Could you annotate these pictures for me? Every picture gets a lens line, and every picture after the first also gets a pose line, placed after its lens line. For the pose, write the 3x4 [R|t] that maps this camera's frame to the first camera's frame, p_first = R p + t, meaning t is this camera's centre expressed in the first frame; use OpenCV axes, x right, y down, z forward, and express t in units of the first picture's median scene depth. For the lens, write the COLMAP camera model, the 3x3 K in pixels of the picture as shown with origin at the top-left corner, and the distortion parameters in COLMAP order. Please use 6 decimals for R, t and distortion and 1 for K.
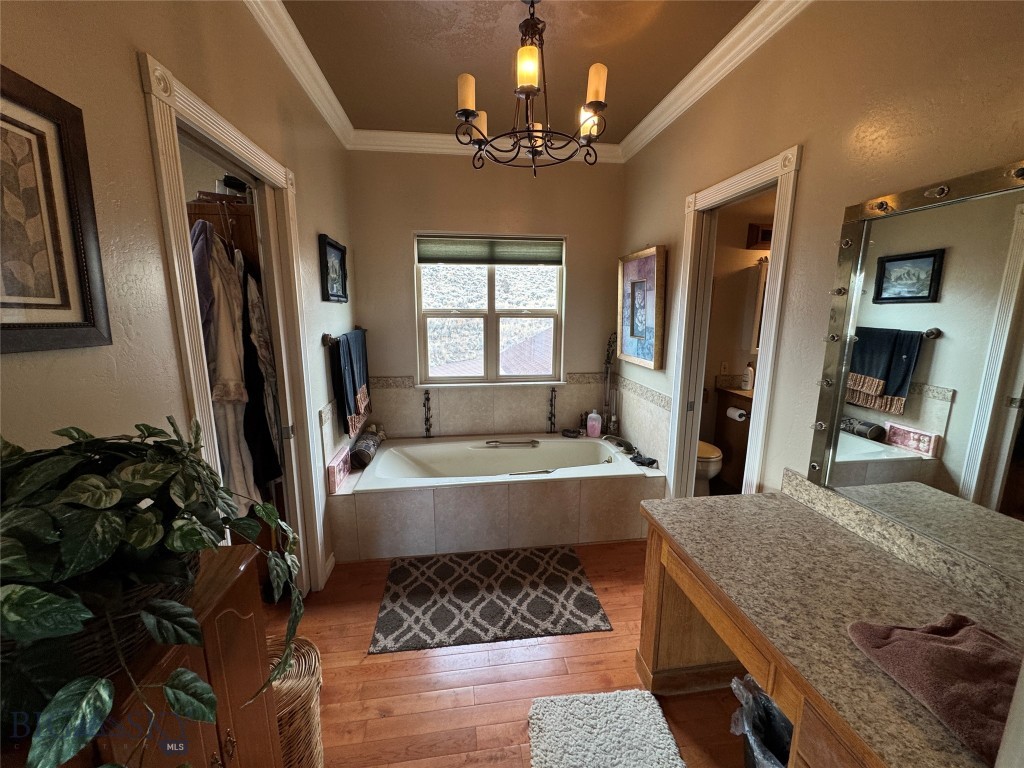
lens RADIAL K [[406.0, 0, 511.4], [0, 406.0, 381.1], [0, 0, 1]] dist [0.000772, 0.000065]
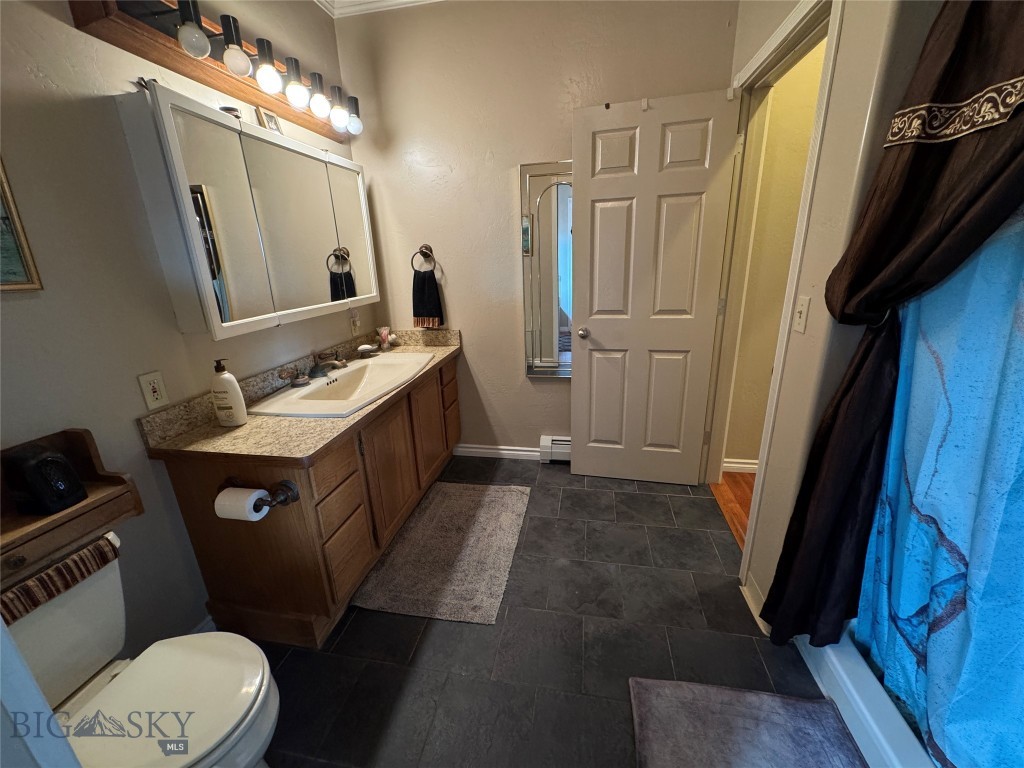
lens RADIAL K [[406.0, 0, 510.3], [0, 406.0, 383.4], [0, 0, 1]] dist [0.000772, 0.000065]
pose [[0.320372, -0.299642, 0.898652, 0.343805], [0.207499, 0.947814, 0.242060, -0.069625], [-0.924286, 0.108920, 0.365829, 0.649225]]
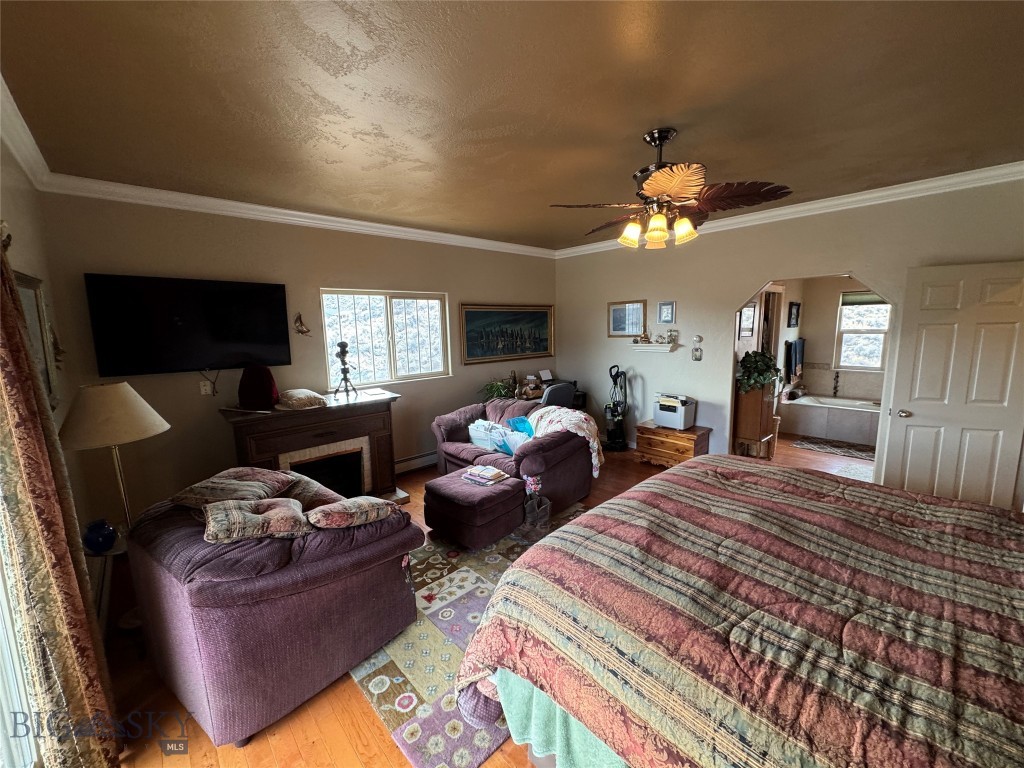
lens RADIAL K [[406.0, 0, 516.4], [0, 406.0, 382.4], [0, 0, 1]] dist [0.000772, 0.000065]
pose [[0.572463, 0.097731, -0.814085, 0.503338], [-0.127873, 0.991364, 0.029093, 0.216167], [0.809898, 0.087445, 0.580016, -1.370092]]
